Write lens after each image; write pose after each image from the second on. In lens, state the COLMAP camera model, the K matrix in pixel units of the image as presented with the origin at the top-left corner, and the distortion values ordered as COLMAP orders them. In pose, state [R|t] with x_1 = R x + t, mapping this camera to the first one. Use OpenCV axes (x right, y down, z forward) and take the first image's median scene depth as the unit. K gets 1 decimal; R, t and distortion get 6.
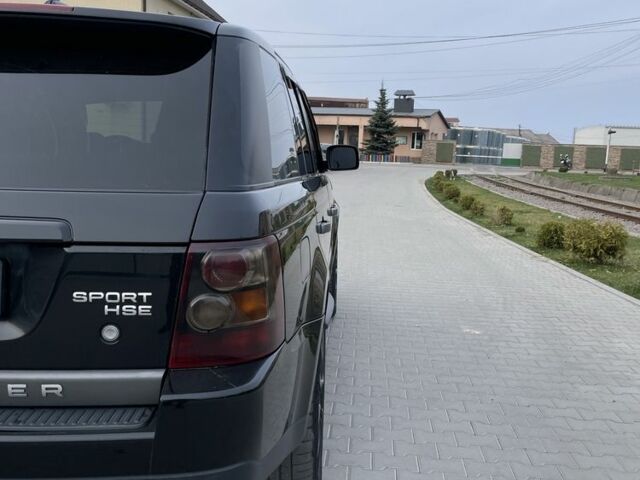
lens RADIAL K [[647.9, 0, 324.6], [0, 647.9, 242.9], [0, 0, 1]] dist [0.108866, -0.178481]
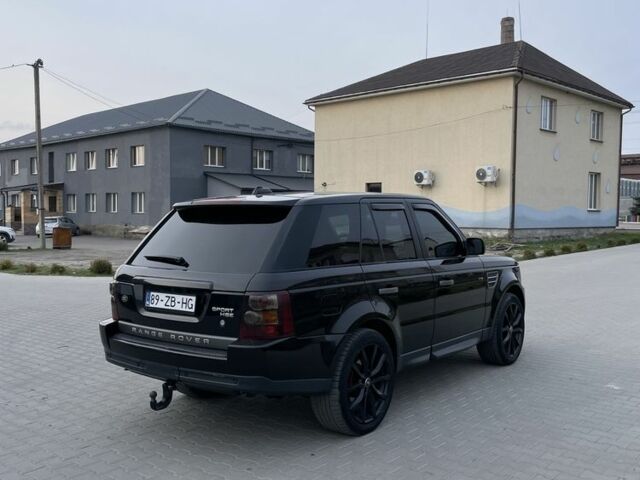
lens RADIAL K [[647.9, 0, 324.6], [0, 647.9, 242.9], [0, 0, 1]] dist [0.108866, -0.178481]
pose [[0.817183, -0.007496, -0.576330, 0.085549], [-0.052051, 0.994870, -0.086744, 0.000776], [0.574023, 0.100884, 0.812601, -0.055066]]
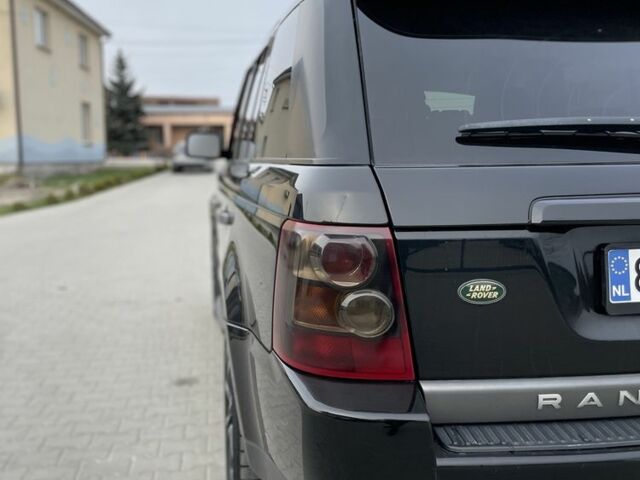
lens RADIAL K [[647.9, 0, 324.6], [0, 647.9, 242.9], [0, 0, 1]] dist [0.108866, -0.178481]
pose [[0.972407, -0.071189, 0.222163, -0.070725], [0.070777, 0.997444, 0.009826, -0.001227], [-0.222295, 0.006169, 0.974960, 0.013469]]
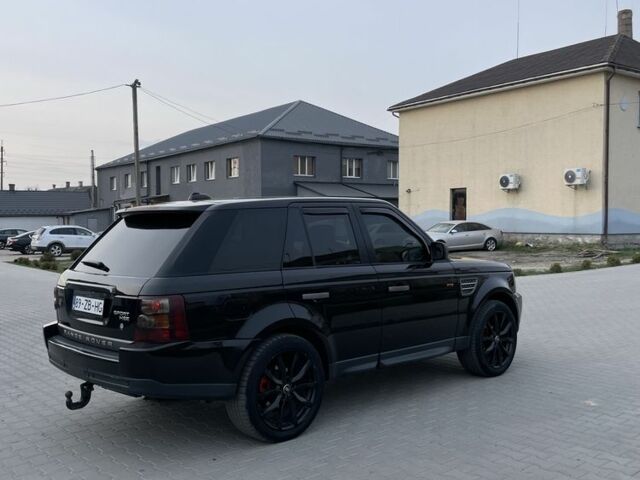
lens RADIAL K [[647.9, 0, 324.6], [0, 647.9, 242.9], [0, 0, 1]] dist [0.108866, -0.178481]
pose [[0.708989, -0.019623, -0.704946, 0.121452], [-0.061310, 0.994113, -0.089334, -0.001253], [0.702549, 0.106557, 0.703612, -0.022887]]
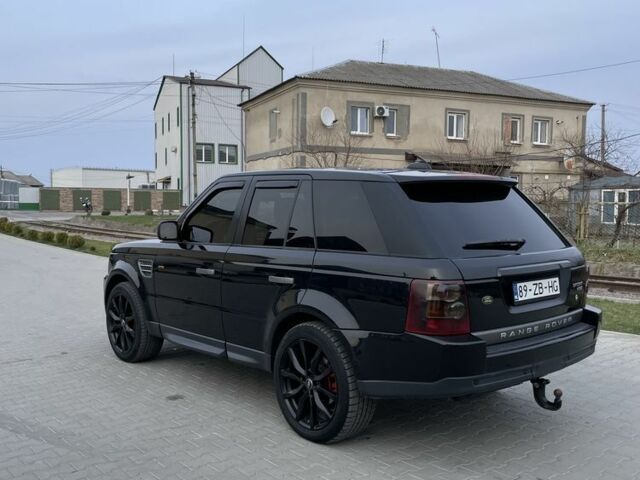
lens RADIAL K [[647.9, 0, 324.6], [0, 647.9, 242.9], [0, 0, 1]] dist [0.108866, -0.178481]
pose [[0.721469, -0.076885, 0.688165, -0.160732], [0.118074, 0.992922, -0.012854, -0.010083], [-0.682305, 0.090528, 0.725440, -0.019032]]
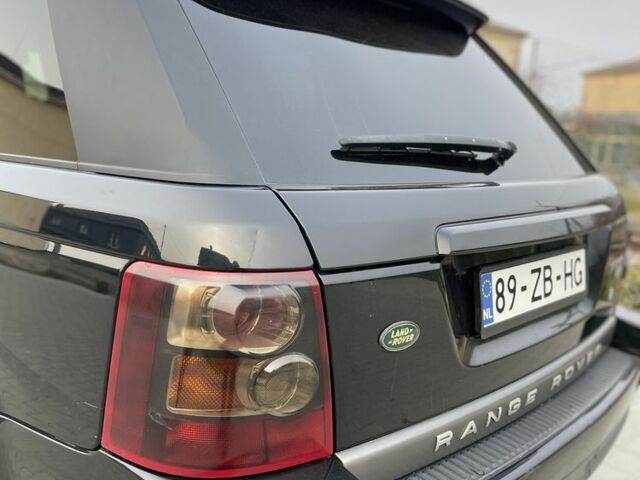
lens RADIAL K [[647.9, 0, 324.6], [0, 647.9, 242.9], [0, 0, 1]] dist [0.108866, -0.178481]
pose [[0.640901, -0.125894, 0.757229, -0.081413], [0.076014, 0.992020, 0.100593, -0.006124], [-0.763850, -0.006910, 0.645356, 0.031963]]
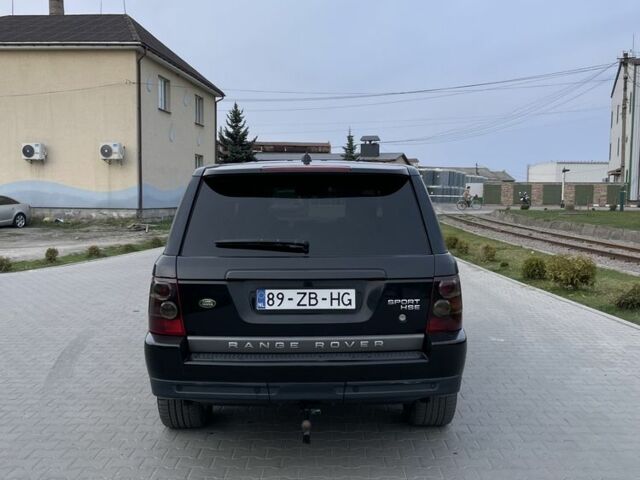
lens RADIAL K [[647.9, 0, 324.6], [0, 647.9, 242.9], [0, 0, 1]] dist [0.108866, -0.178481]
pose [[0.997723, -0.036370, 0.056798, -0.037081], [0.039893, 0.997269, -0.062161, 0.000354], [-0.054382, 0.064285, 0.996449, -0.065504]]
